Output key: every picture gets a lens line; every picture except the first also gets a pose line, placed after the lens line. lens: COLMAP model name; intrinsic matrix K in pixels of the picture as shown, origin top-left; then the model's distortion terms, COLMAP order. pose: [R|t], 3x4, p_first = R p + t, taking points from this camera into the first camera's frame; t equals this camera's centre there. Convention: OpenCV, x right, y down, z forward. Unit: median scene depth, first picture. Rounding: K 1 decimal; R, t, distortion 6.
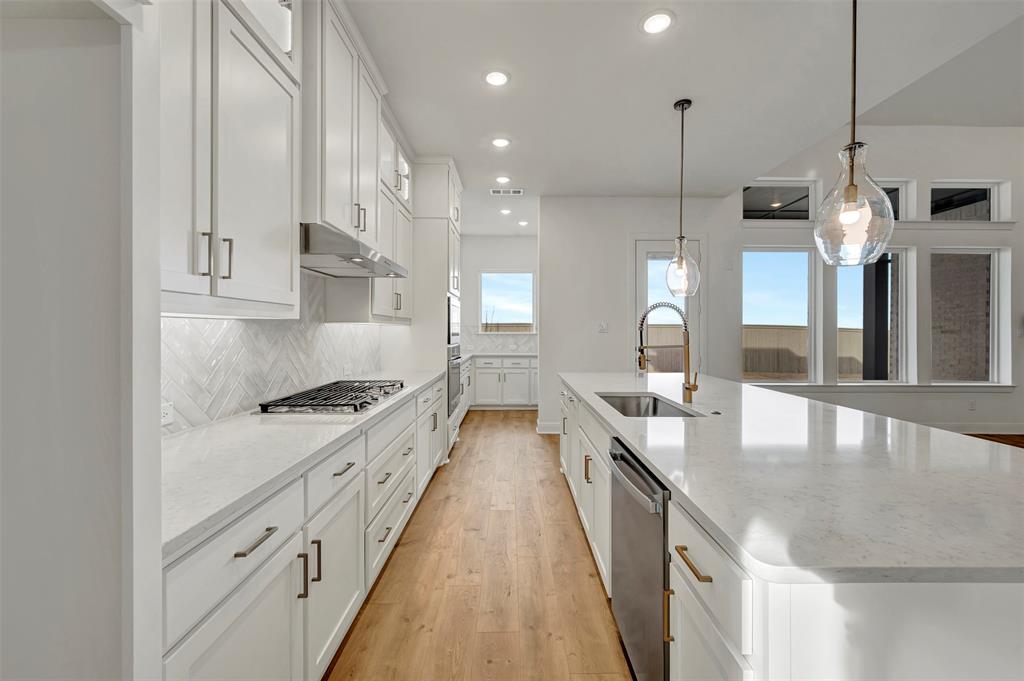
lens RADIAL K [[401.9, 0, 522.3], [0, 401.9, 327.6], [0, 0, 1]] dist [-0.003691, 0.001175]
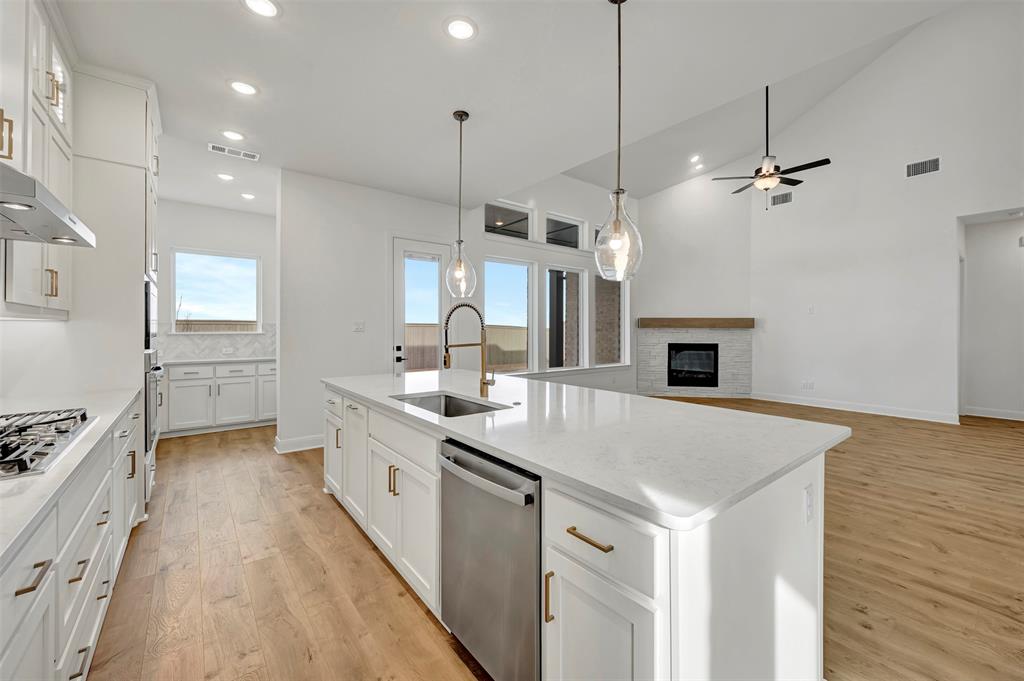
lens RADIAL K [[401.9, 0, 515.8], [0, 401.9, 327.0], [0, 0, 1]] dist [-0.003691, 0.001175]
pose [[0.793307, 0.003755, 0.608810, -0.100709], [-0.004389, 0.999990, -0.000448, 0.000151], [-0.608806, -0.002316, 0.793316, 0.058596]]
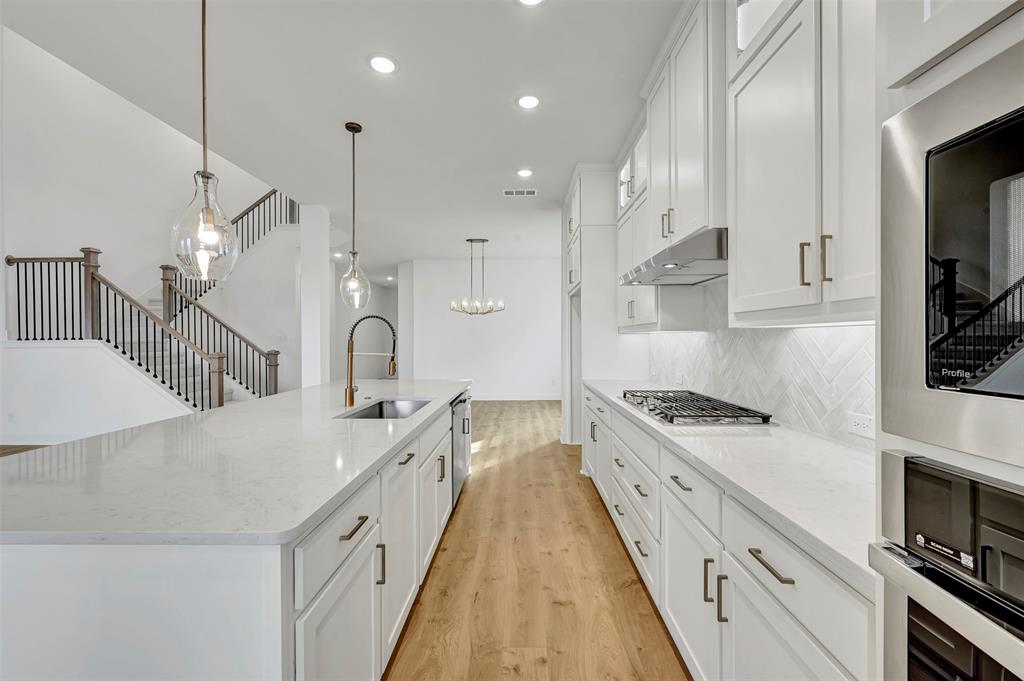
lens RADIAL K [[401.9, 0, 515.2], [0, 401.9, 339.0], [0, 0, 1]] dist [-0.003691, 0.001175]
pose [[-0.999209, 0.000671, 0.039764, -0.043623], [0.000738, 0.999998, 0.001673, 0.002809], [-0.039763, 0.001701, -0.999208, 1.181760]]
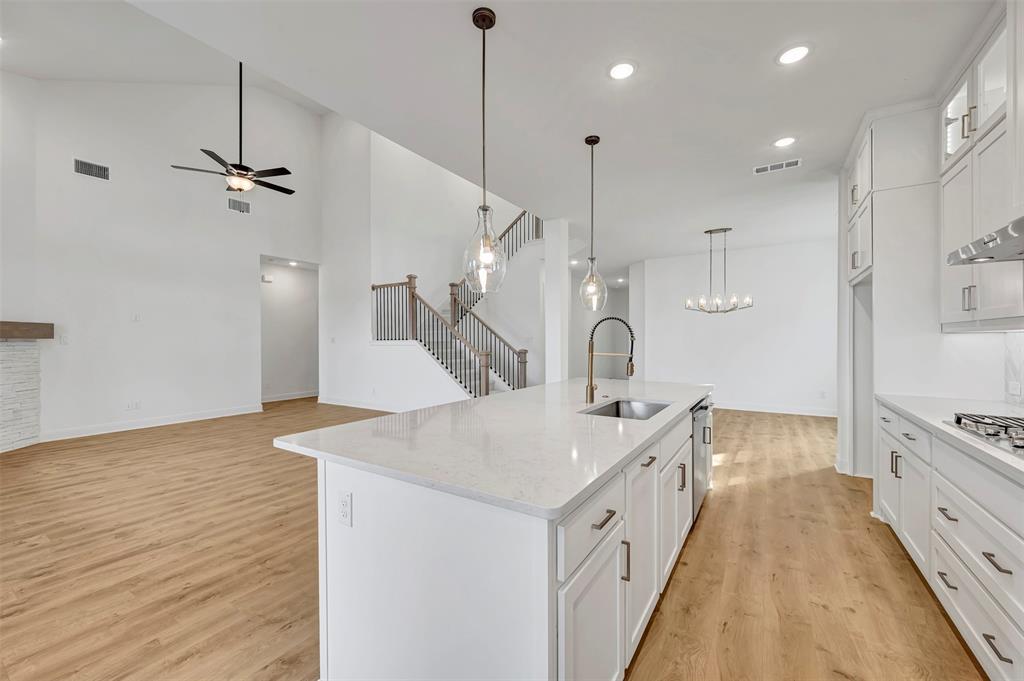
lens RADIAL K [[401.9, 0, 516.2], [0, 401.9, 339.9], [0, 0, 1]] dist [-0.003691, 0.001175]
pose [[-0.829287, -0.001109, 0.558822, -0.031275], [-0.000182, 0.999999, 0.001714, 0.002501], [-0.558823, 0.001320, -0.829286, 1.187355]]
